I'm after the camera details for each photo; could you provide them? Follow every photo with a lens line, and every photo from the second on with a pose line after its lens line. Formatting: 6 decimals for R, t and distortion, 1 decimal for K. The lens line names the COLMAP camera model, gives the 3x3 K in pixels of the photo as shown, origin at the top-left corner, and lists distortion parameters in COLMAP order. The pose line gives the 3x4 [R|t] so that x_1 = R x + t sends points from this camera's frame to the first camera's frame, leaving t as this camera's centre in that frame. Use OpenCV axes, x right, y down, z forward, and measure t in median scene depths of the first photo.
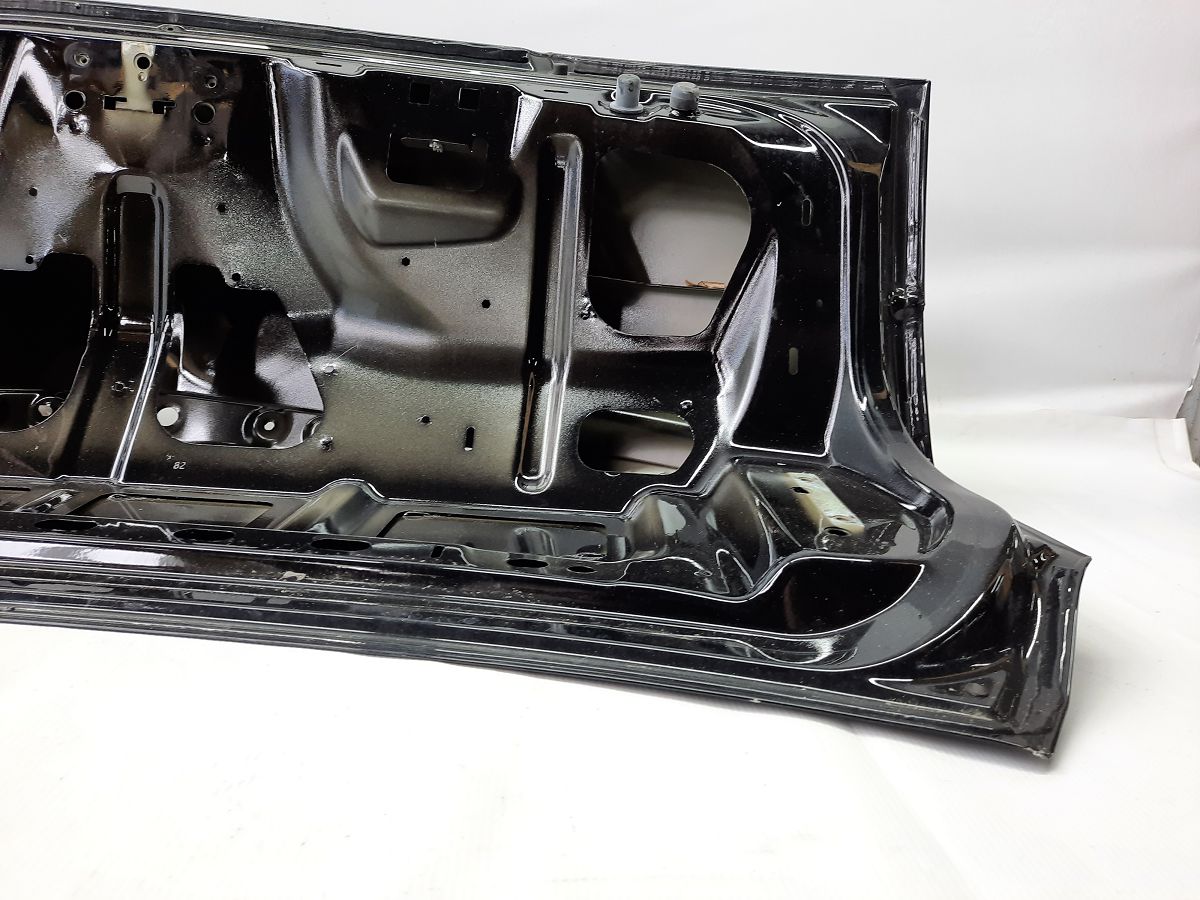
lens RADIAL K [[881.7, 0, 608.1], [0, 881.7, 453.1], [0, 0, 1]] dist [0.063572, -0.073974]
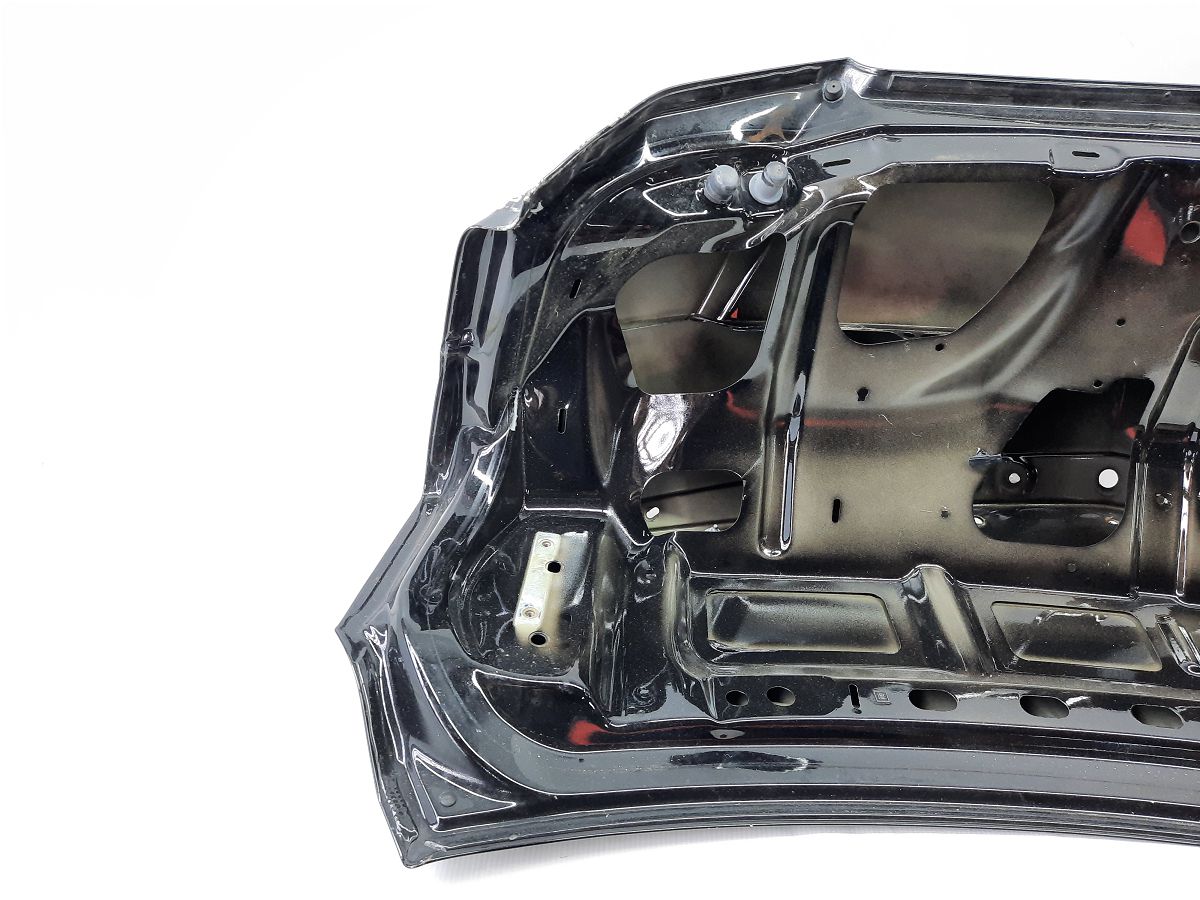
lens RADIAL K [[881.7, 0, 601.2], [0, 881.7, 453.0], [0, 0, 1]] dist [0.063572, -0.073974]
pose [[0.991884, 0.062469, -0.110739, -1.126567], [-0.012698, 0.915292, 0.402591, -0.566656], [0.126508, -0.397917, 0.908657, -0.056495]]
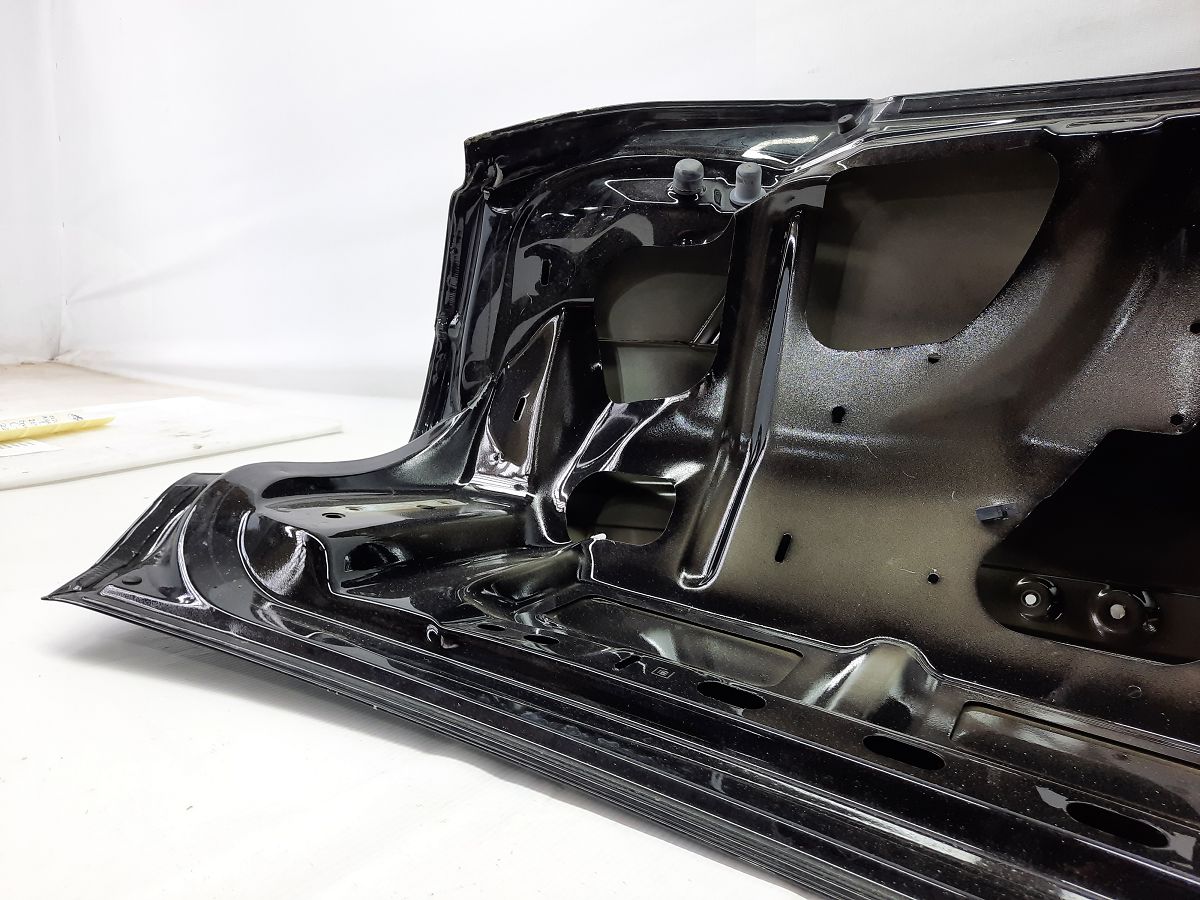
lens RADIAL K [[881.7, 0, 599.9], [0, 881.7, 458.2], [0, 0, 1]] dist [0.063572, -0.073974]
pose [[0.785902, 0.082965, -0.612760, -0.581767], [-0.135910, 0.989902, -0.040285, -0.095019], [0.603230, 0.114940, 0.789242, 0.155693]]
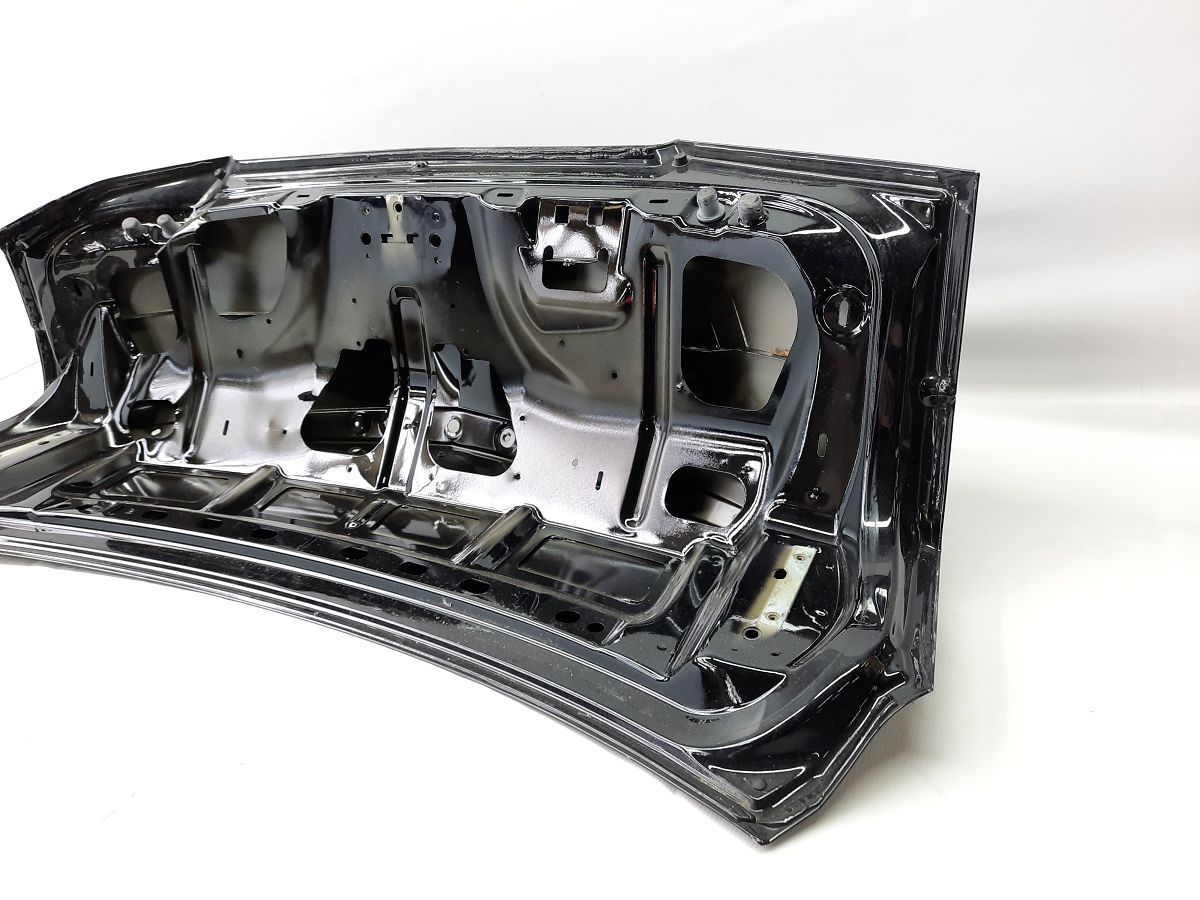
lens RADIAL K [[881.7, 0, 600.2], [0, 881.7, 454.1], [0, 0, 1]] dist [0.063572, -0.073974]
pose [[0.867609, 0.064901, -0.492994, 0.516025], [0.062810, 0.969200, 0.238130, -0.380572], [0.493265, -0.237569, 0.836810, -0.147613]]
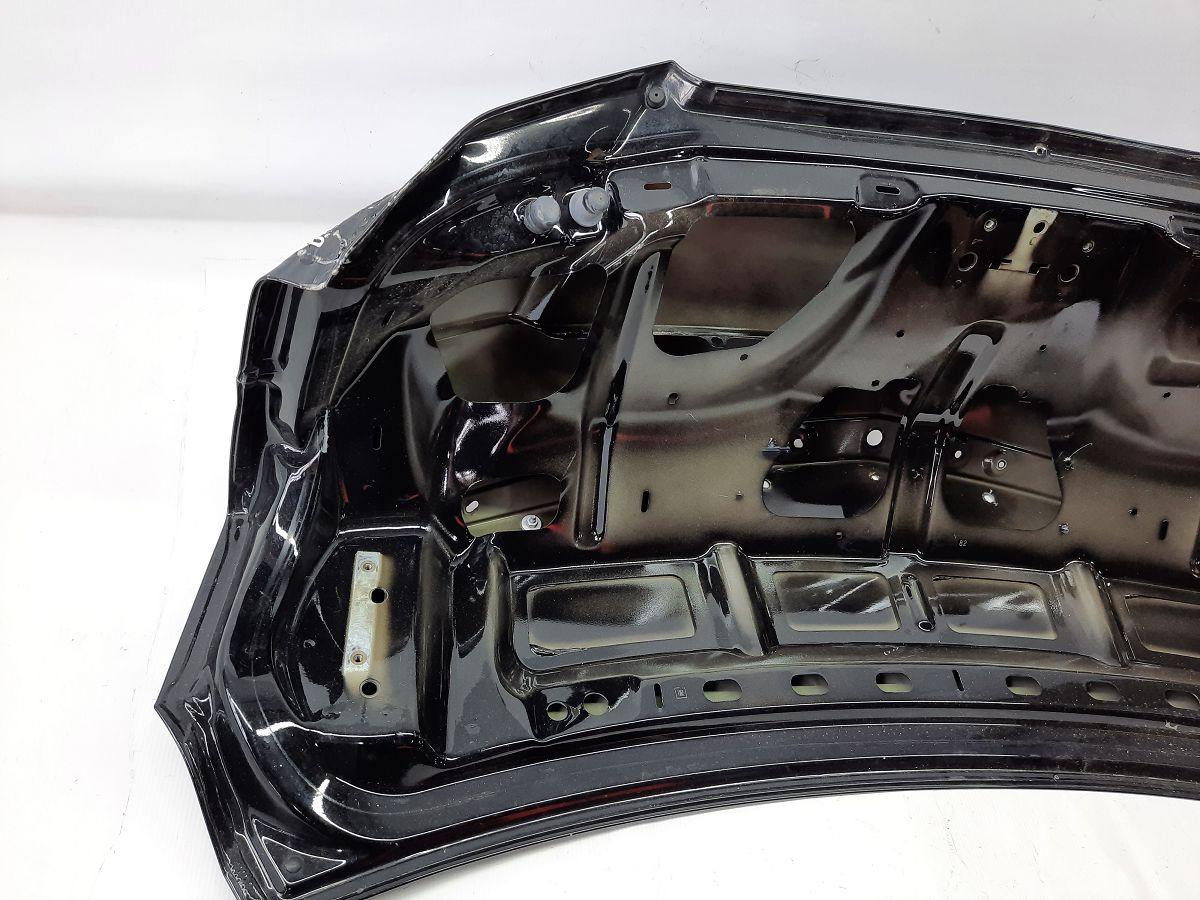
lens RADIAL K [[881.7, 0, 604.9], [0, 881.7, 459.1], [0, 0, 1]] dist [0.063572, -0.073974]
pose [[0.989171, 0.046159, 0.139319, -1.172557], [-0.122407, 0.783191, 0.609613, -0.811803], [-0.080974, -0.620066, 0.780360, 0.074499]]
